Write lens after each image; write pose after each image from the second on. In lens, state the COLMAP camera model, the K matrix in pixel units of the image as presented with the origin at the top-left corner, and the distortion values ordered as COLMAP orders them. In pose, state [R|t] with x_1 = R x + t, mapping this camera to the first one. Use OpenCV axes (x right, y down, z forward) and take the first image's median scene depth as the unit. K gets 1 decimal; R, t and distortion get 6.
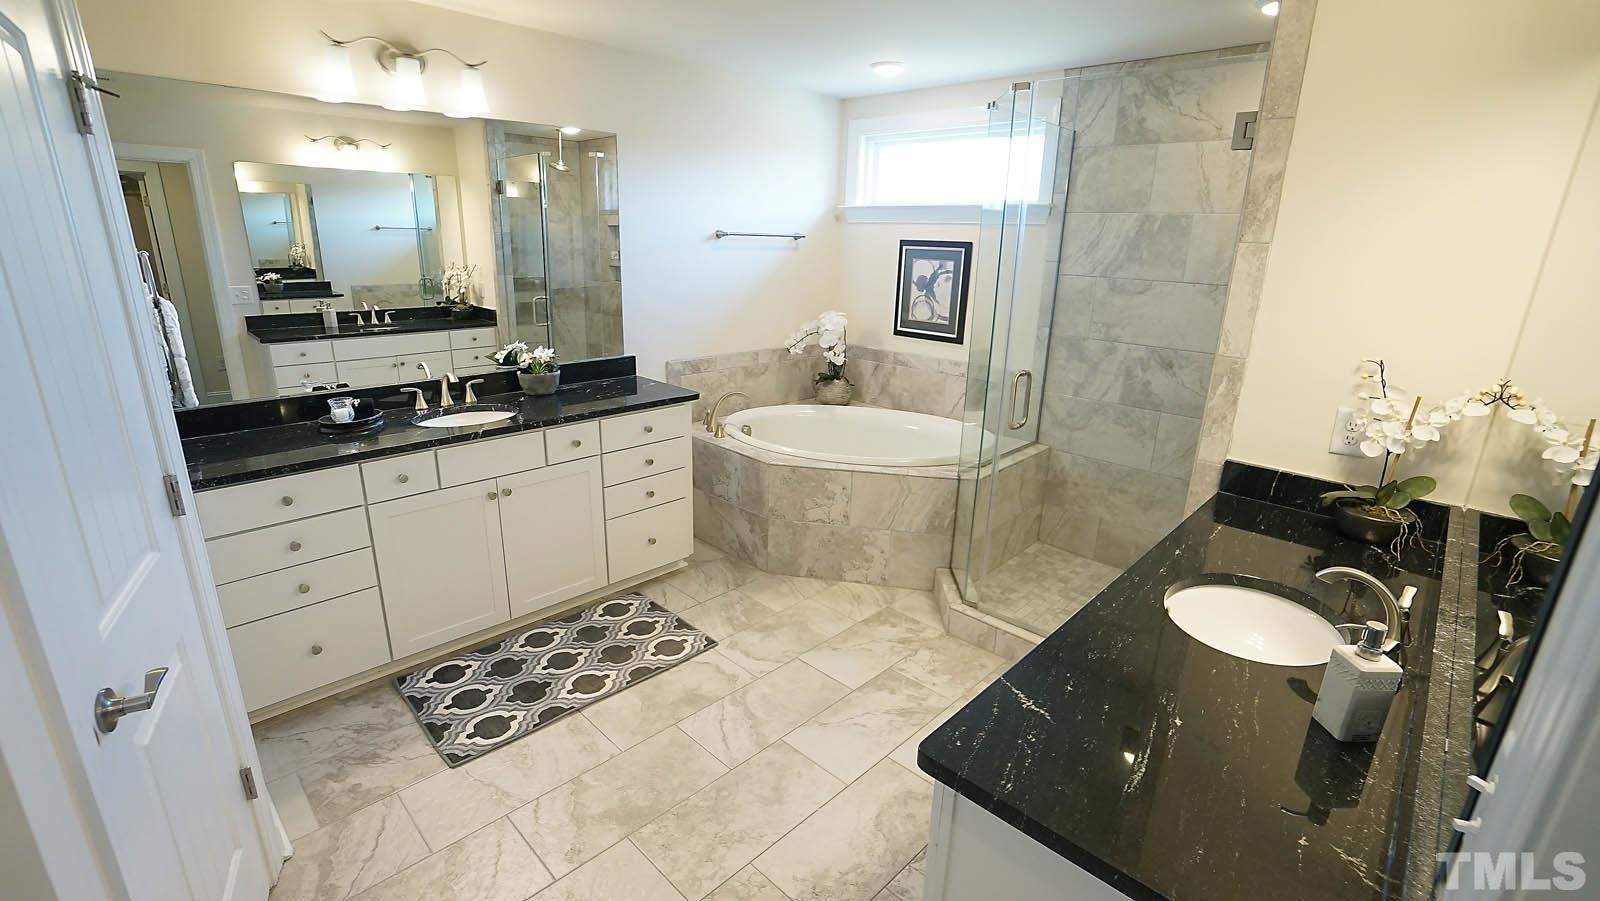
lens RADIAL K [[706.0, 0, 788.2], [0, 706.0, 453.2], [0, 0, 1]] dist [-0.070802, 0.029255]
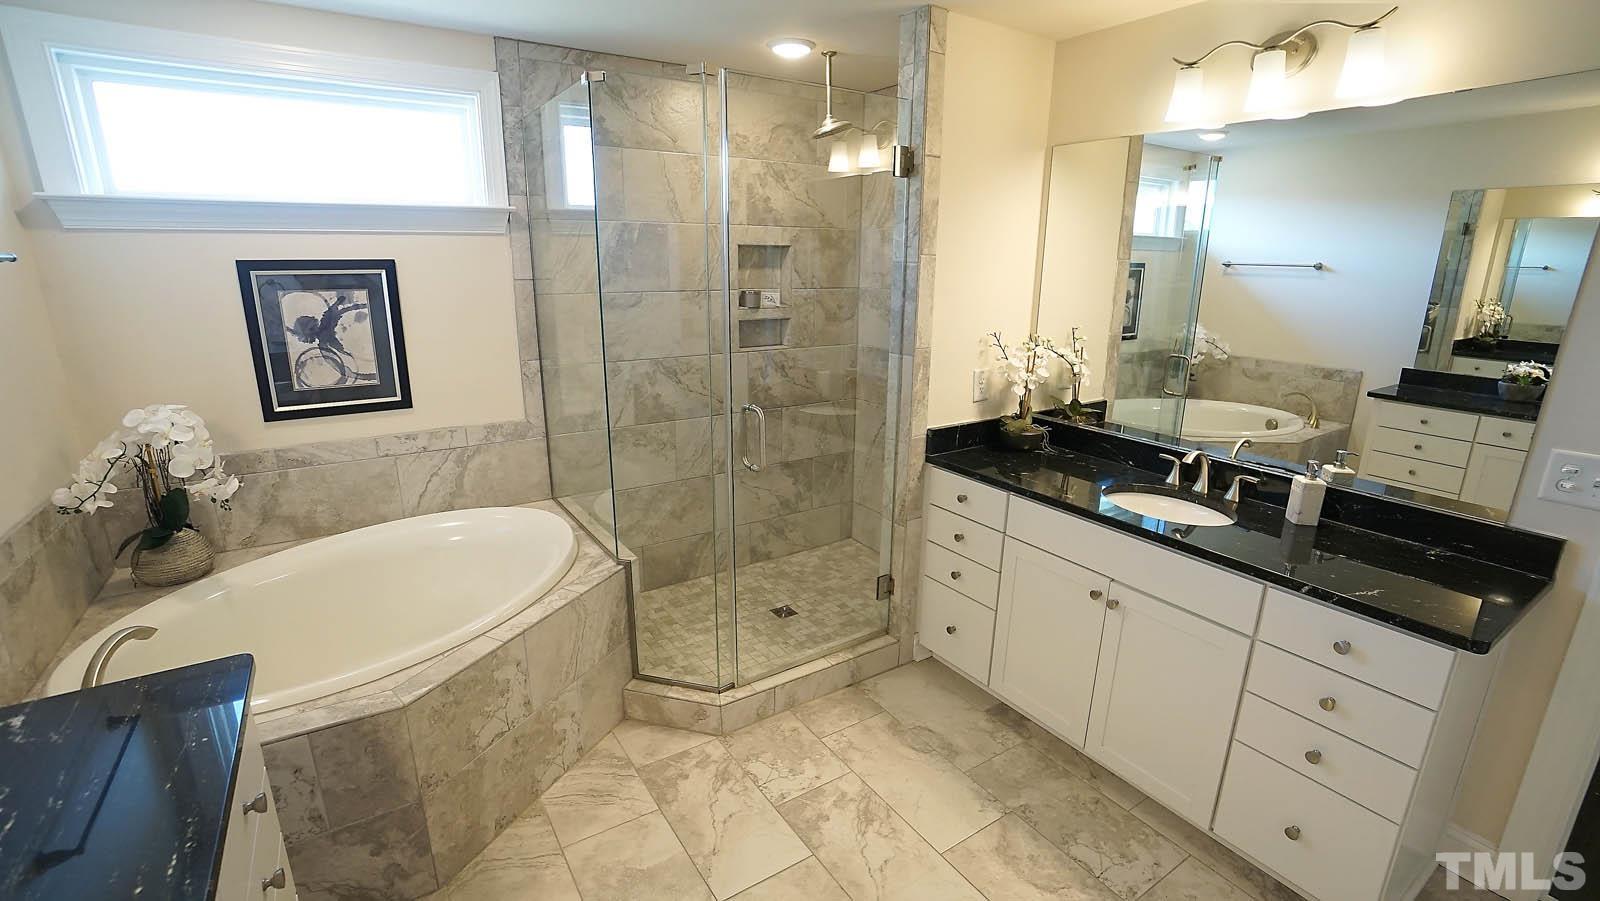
lens RADIAL K [[706.0, 0, 788.2], [0, 706.0, 453.2], [0, 0, 1]] dist [-0.070802, 0.029255]
pose [[0.211650, -0.280888, 0.936112, -0.365762], [0.281446, 0.934754, 0.216847, -0.177297], [-0.935945, 0.217570, 0.276896, 0.537892]]
